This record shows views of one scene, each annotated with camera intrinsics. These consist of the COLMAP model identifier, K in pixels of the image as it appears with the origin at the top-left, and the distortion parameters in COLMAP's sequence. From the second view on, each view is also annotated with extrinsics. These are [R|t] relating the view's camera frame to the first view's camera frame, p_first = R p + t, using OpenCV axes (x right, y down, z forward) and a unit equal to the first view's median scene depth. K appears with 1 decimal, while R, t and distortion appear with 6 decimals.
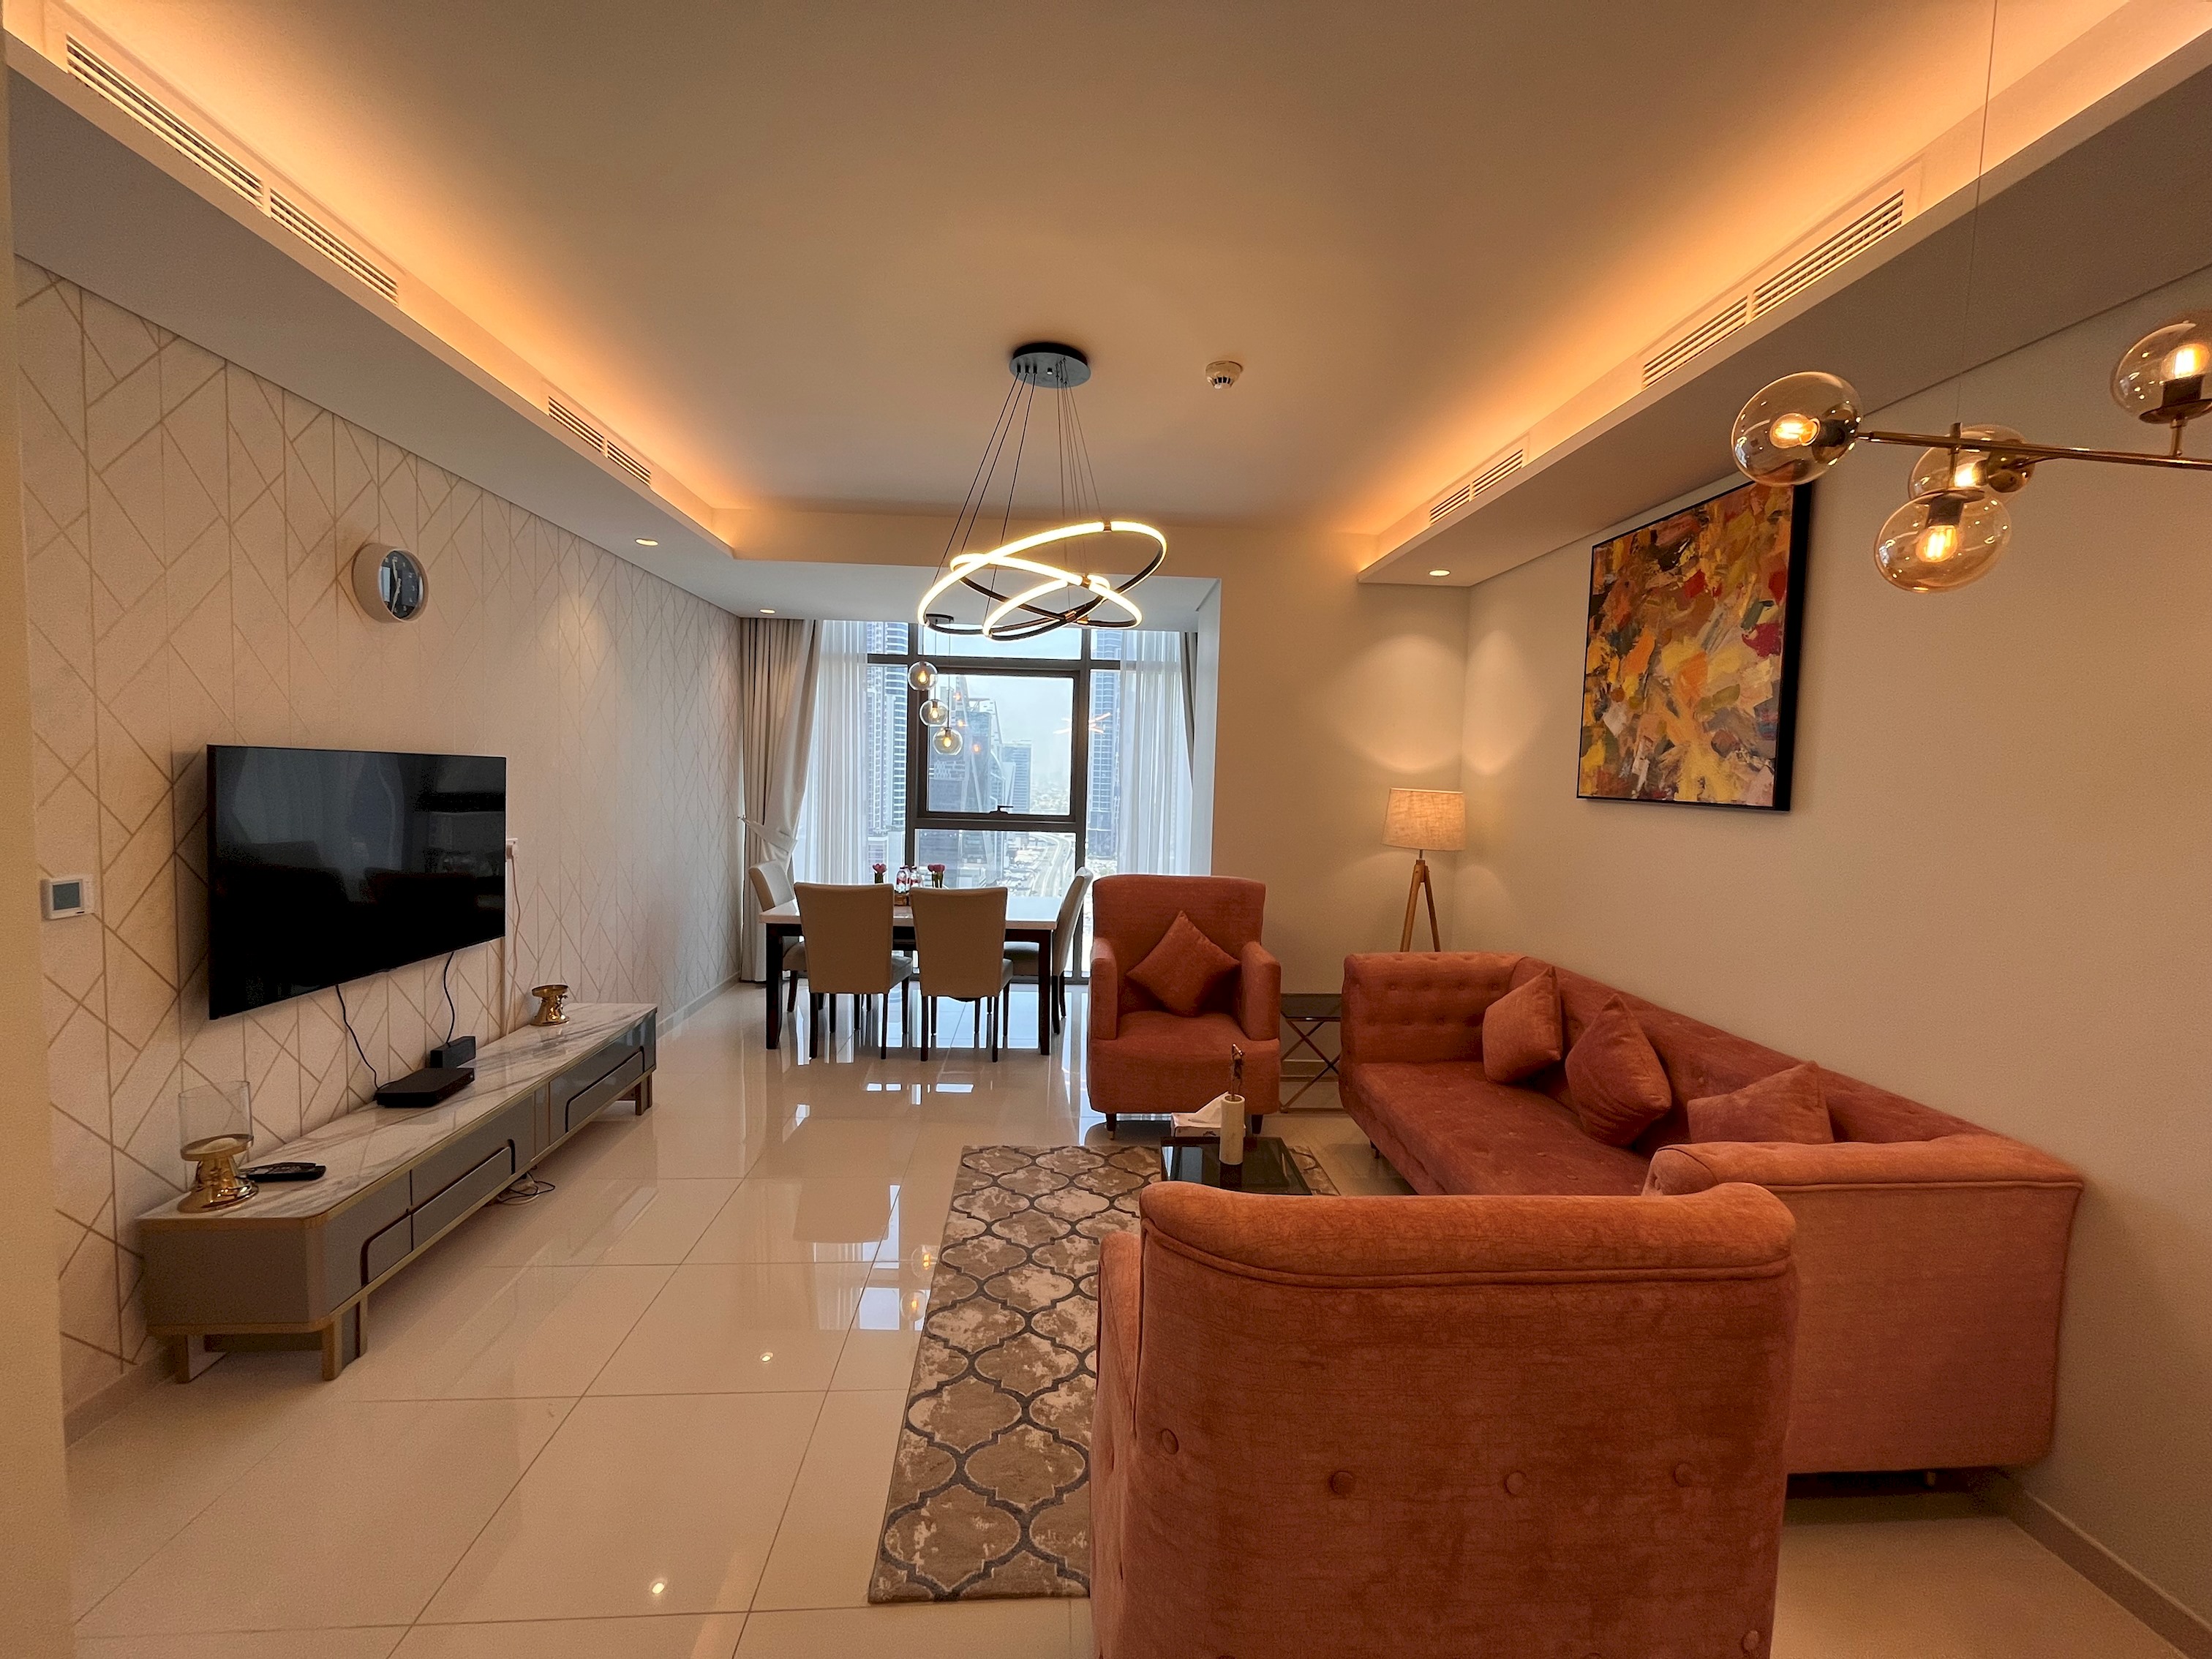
lens RADIAL K [[895.0, 0, 1110.6], [0, 895.0, 825.1], [0, 0, 1]] dist [0.000828, -0.000324]
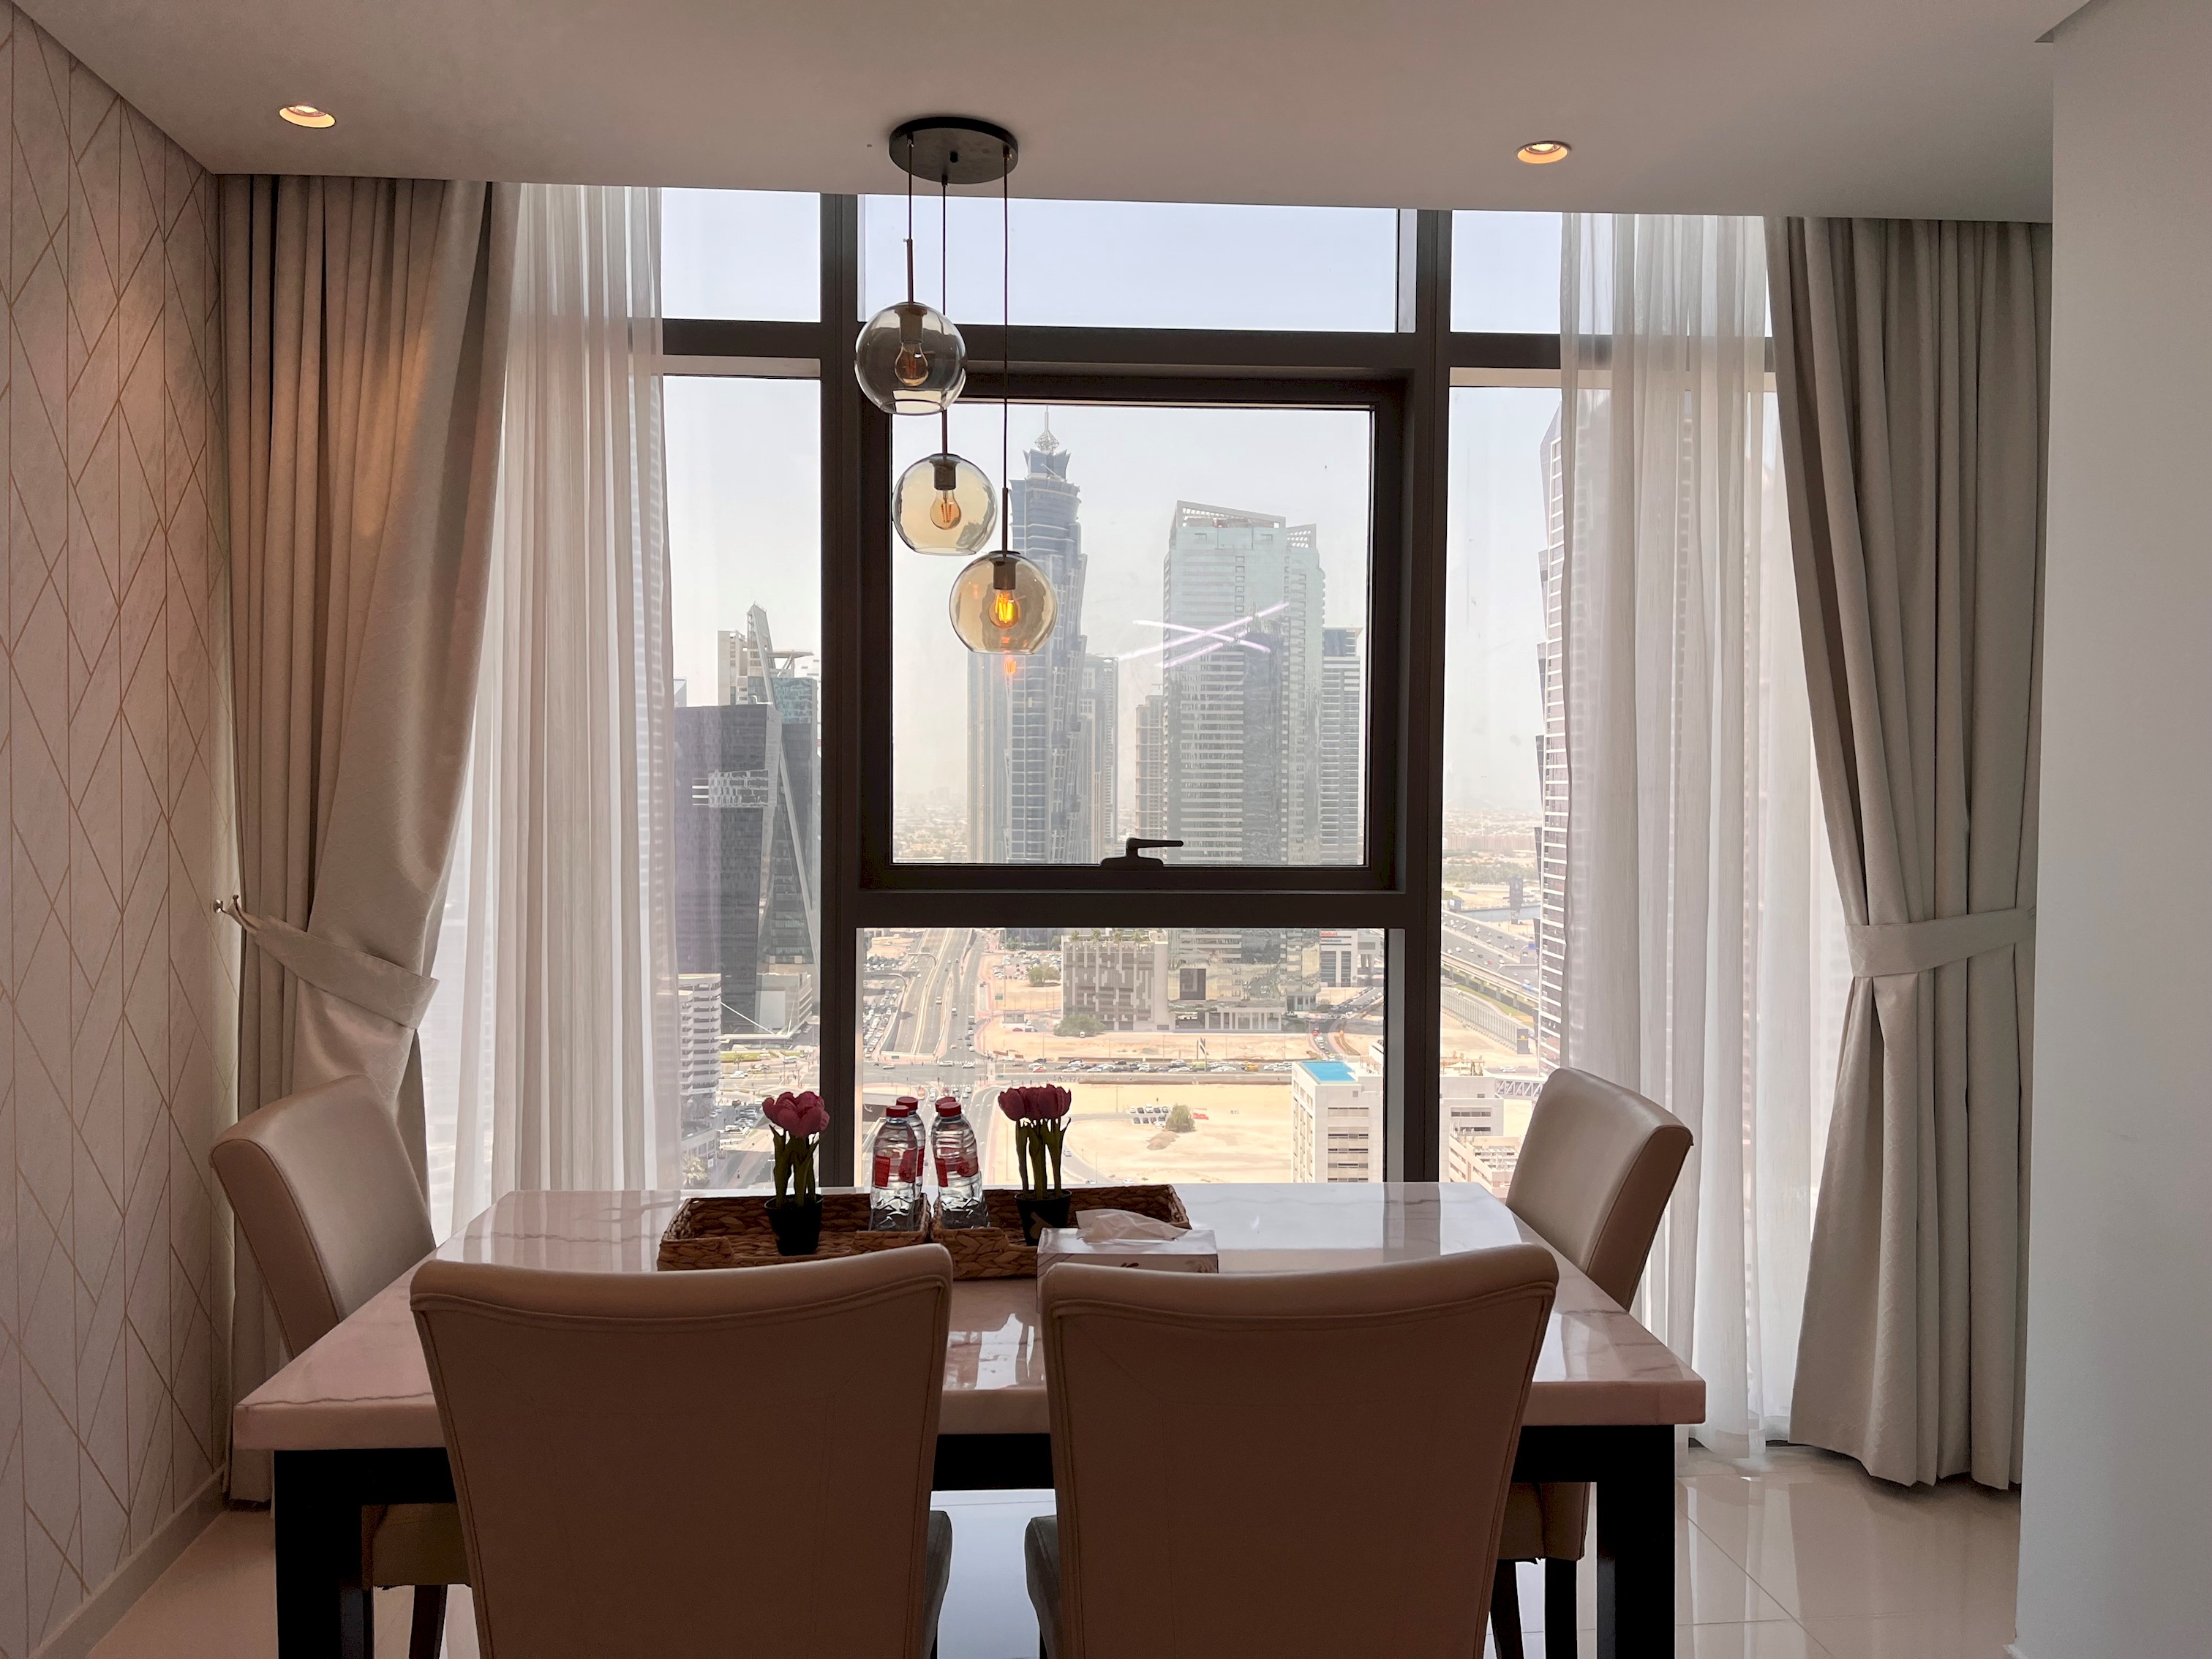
lens RADIAL K [[1677.0, 0, 1121.0], [0, 1677.0, 835.4], [0, 0, 1]] dist [0.052600, -0.054960]
pose [[0.998708, -0.022357, 0.045629, -0.324681], [0.023696, 0.999298, -0.029032, -0.016360], [-0.044948, 0.030076, 0.998536, 0.939559]]
